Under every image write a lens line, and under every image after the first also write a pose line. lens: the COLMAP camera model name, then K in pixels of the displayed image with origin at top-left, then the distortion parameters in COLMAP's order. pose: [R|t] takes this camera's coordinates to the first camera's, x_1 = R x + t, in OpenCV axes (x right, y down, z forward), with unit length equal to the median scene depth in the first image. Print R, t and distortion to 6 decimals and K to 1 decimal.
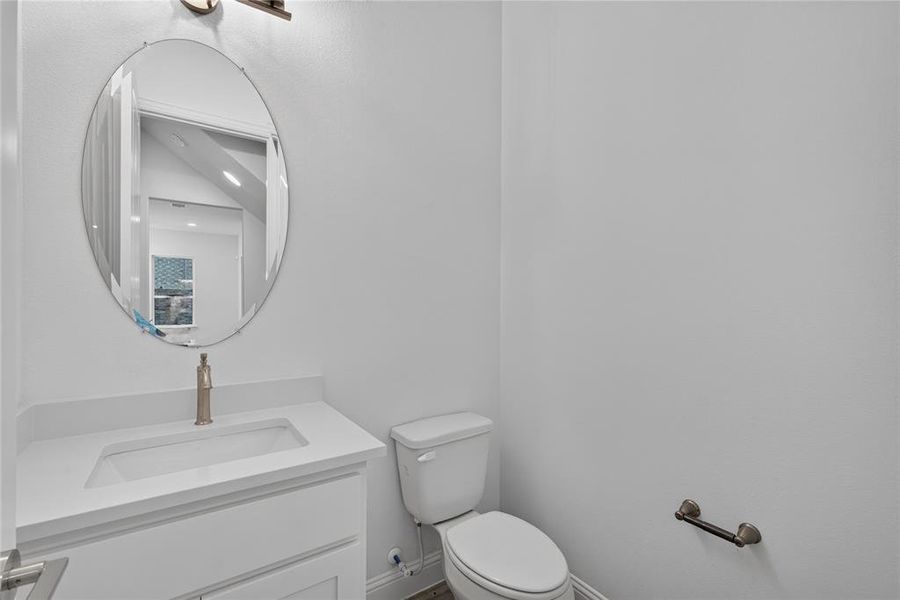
lens RADIAL K [[393.0, 0, 448.9], [0, 393.0, 306.6], [0, 0, 1]] dist [-0.004039, 0.000295]
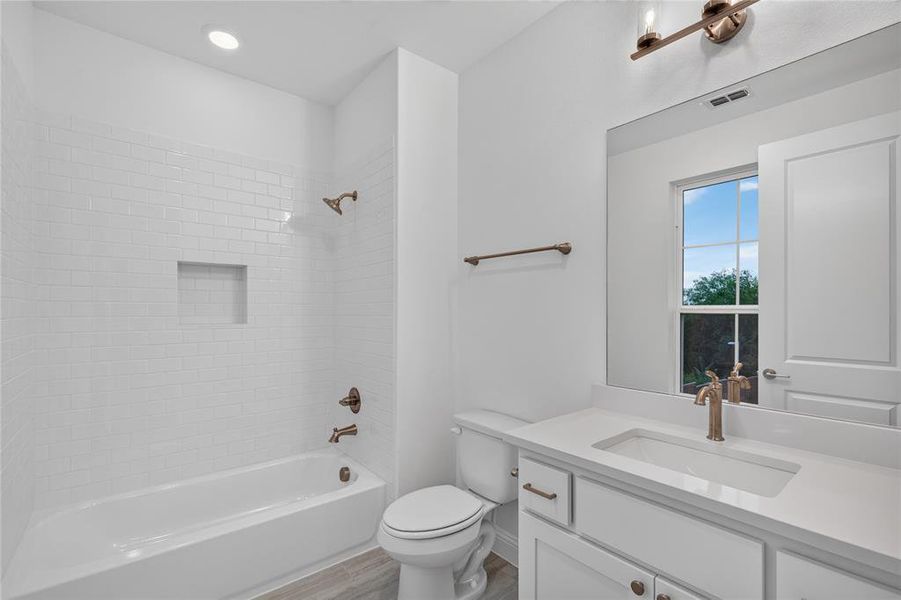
lens RADIAL K [[393.4, 0, 449.4], [0, 393.4, 306.6], [0, 0, 1]] dist [-0.004039, 0.000295]
pose [[0.100216, -0.021281, -0.994738, 0.336089], [-0.021989, 0.999480, -0.023598, -0.006839], [0.994723, 0.024238, 0.099696, 0.203126]]
